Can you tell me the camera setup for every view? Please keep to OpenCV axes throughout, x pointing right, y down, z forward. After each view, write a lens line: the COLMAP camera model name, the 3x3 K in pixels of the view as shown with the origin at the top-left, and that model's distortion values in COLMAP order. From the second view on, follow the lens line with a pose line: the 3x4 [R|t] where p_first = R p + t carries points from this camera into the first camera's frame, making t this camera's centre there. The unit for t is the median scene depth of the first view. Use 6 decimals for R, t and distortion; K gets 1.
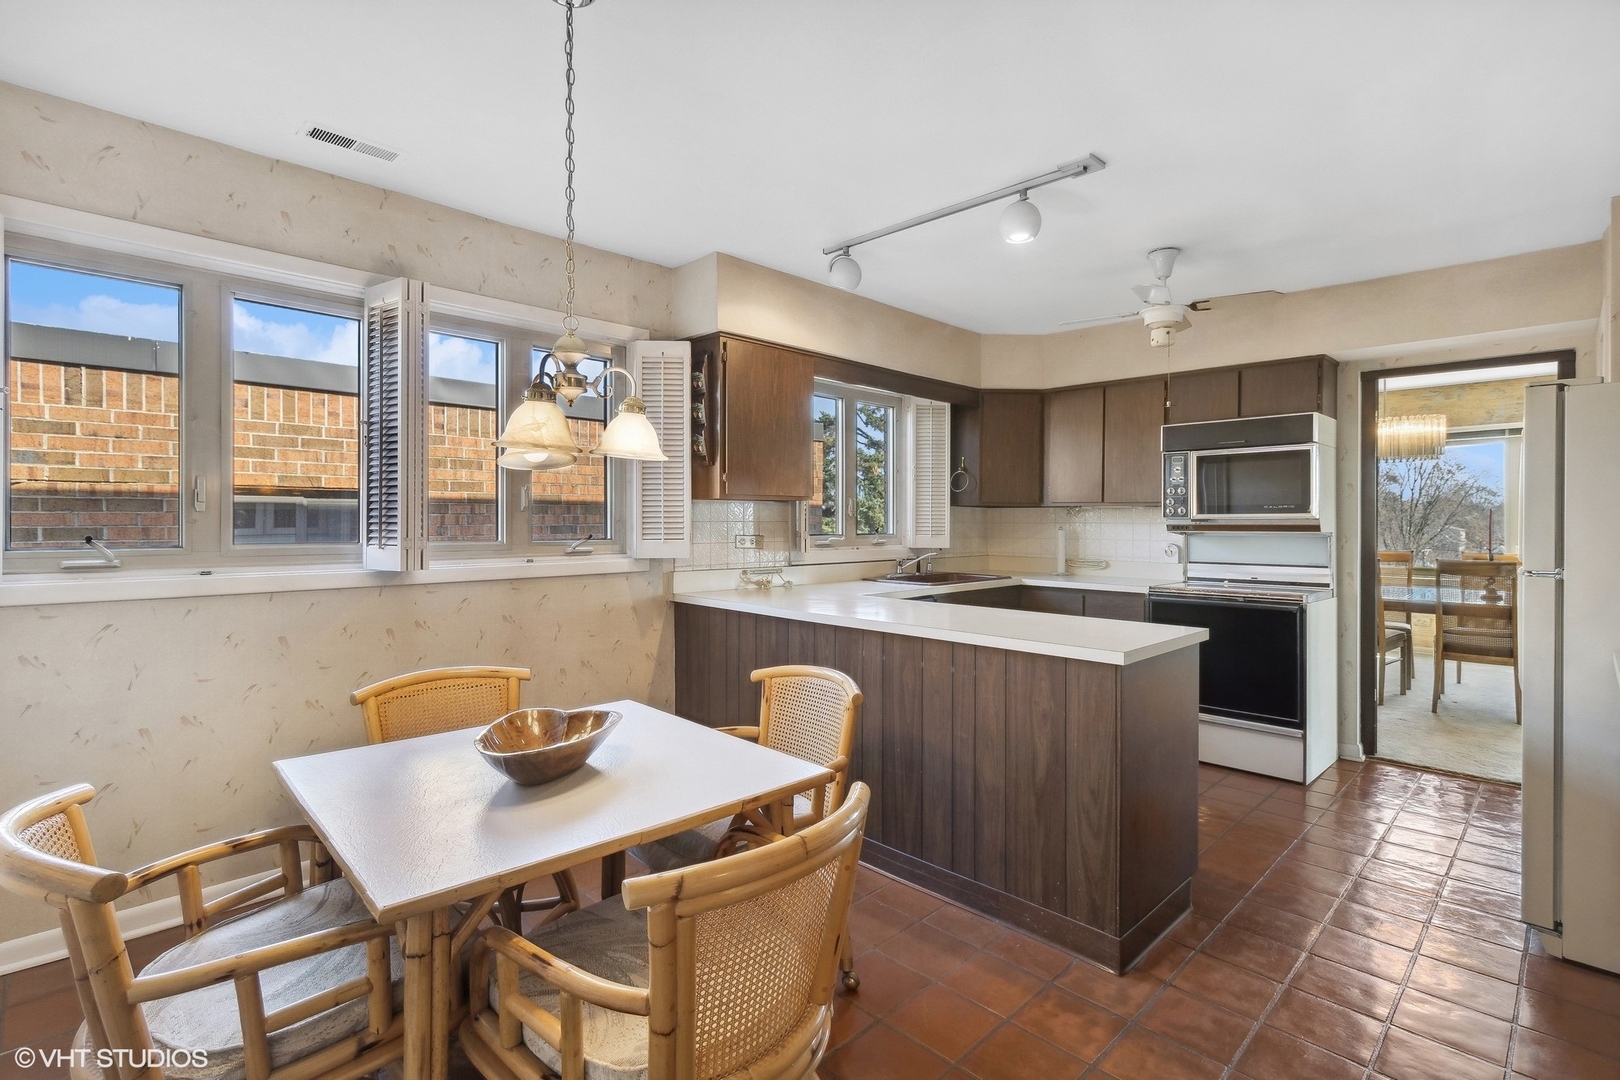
lens RADIAL K [[750.5, 0, 817.9], [0, 750.5, 524.7], [0, 0, 1]] dist [-0.000382, -0.000133]
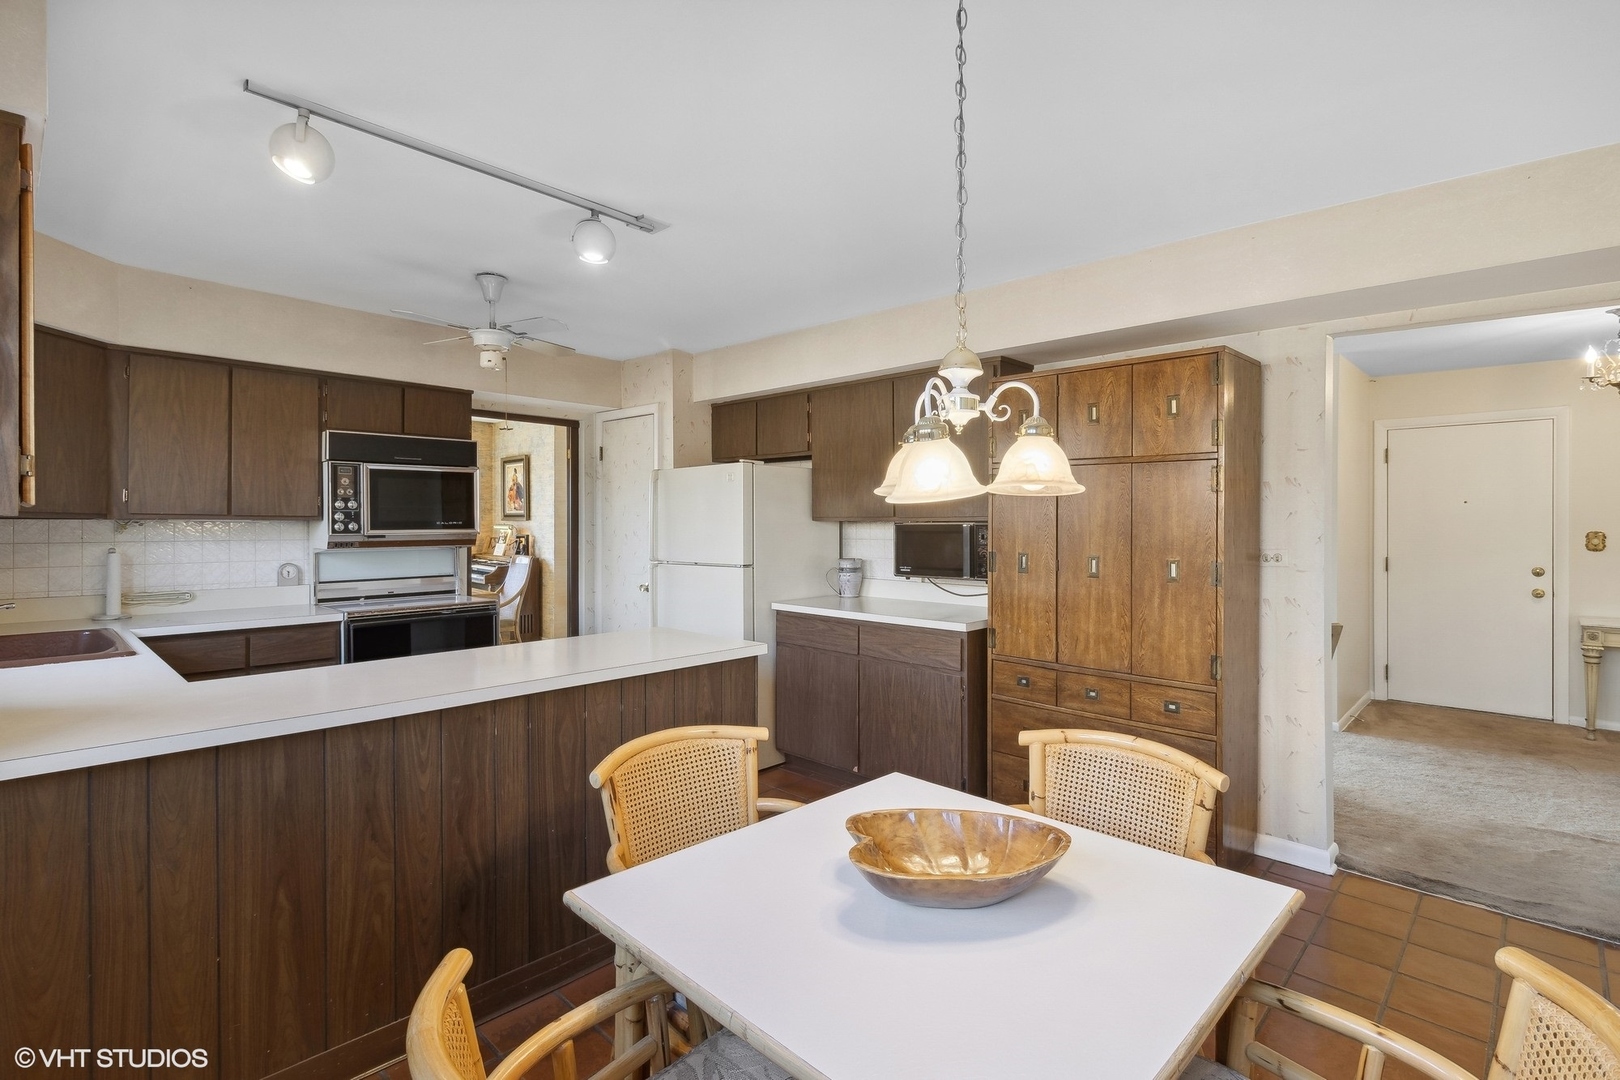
lens RADIAL K [[765.8, 0, 807.5], [0, 765.8, 532.0], [0, 0, 1]] dist [0.003895, 0.000180]
pose [[-0.013102, -0.020497, 0.999704, -0.450339], [0.003850, 0.999781, 0.020549, -0.028260], [-0.999907, 0.004118, -0.013021, 0.441558]]
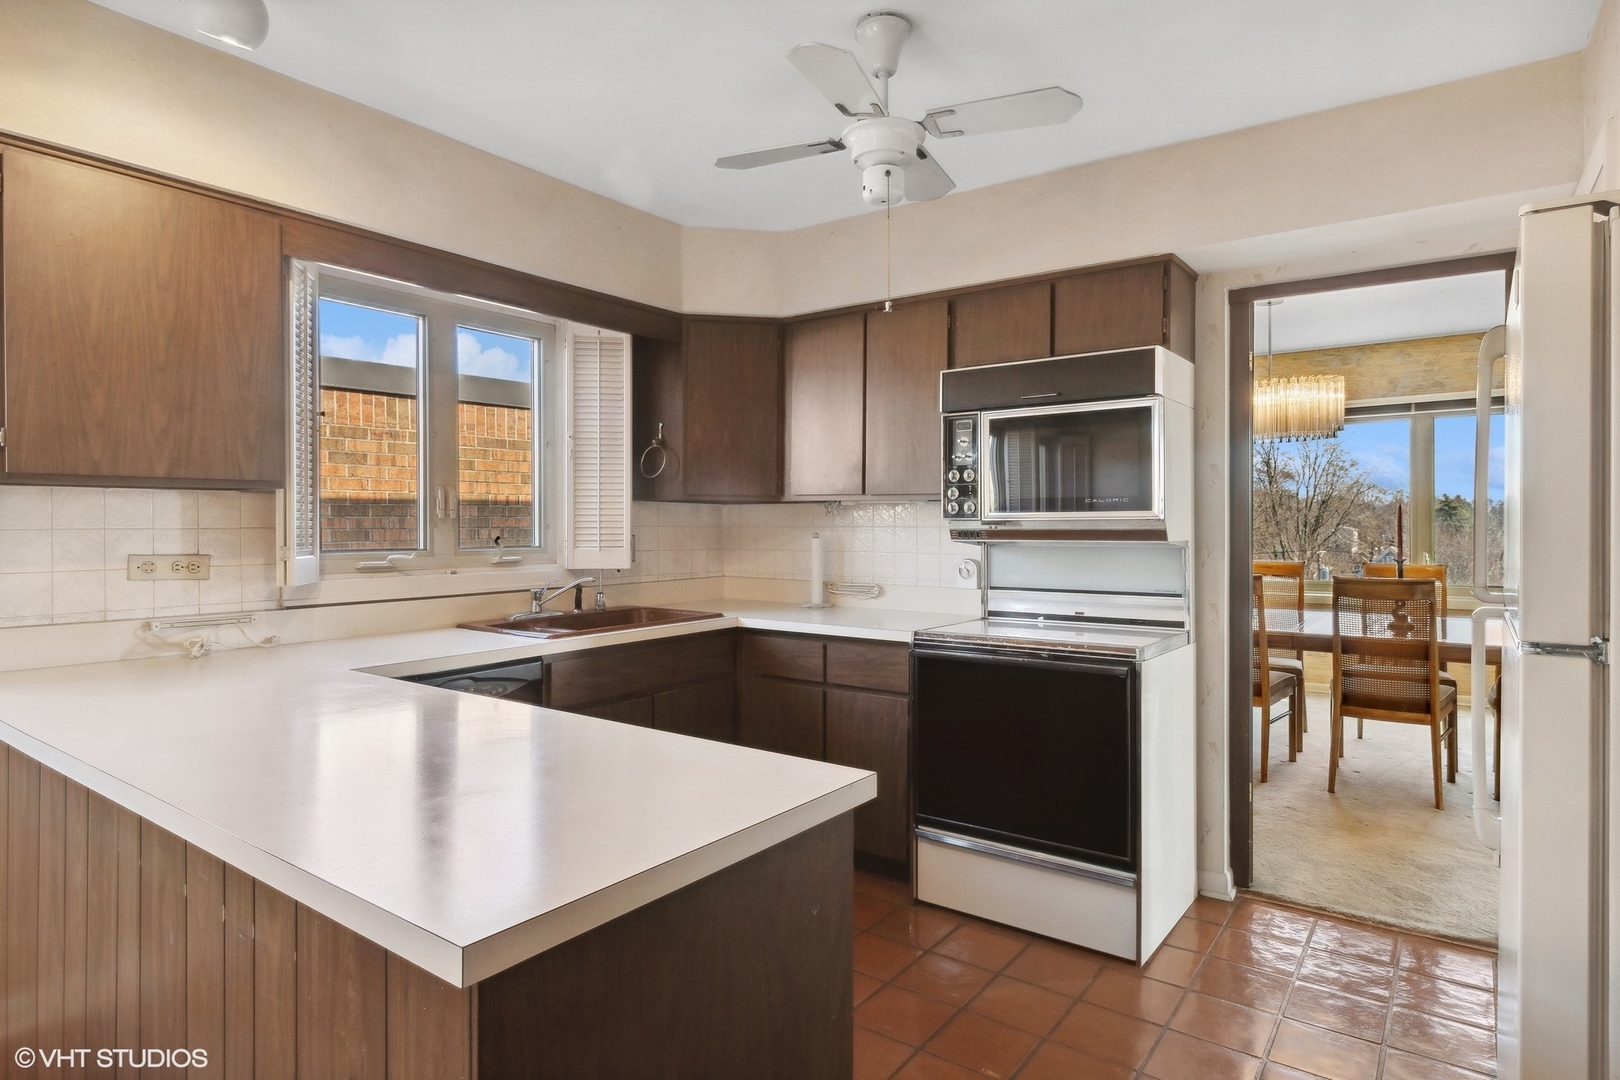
lens RADIAL K [[892.8, 0, 808.9], [0, 892.8, 531.6], [0, 0, 1]] dist [-0.000555, 0.000700]
pose [[0.987094, -0.005380, 0.160050, 0.227874], [0.004616, 0.999976, 0.005143, -0.002834], [-0.160074, -0.004337, 0.987095, 0.280873]]
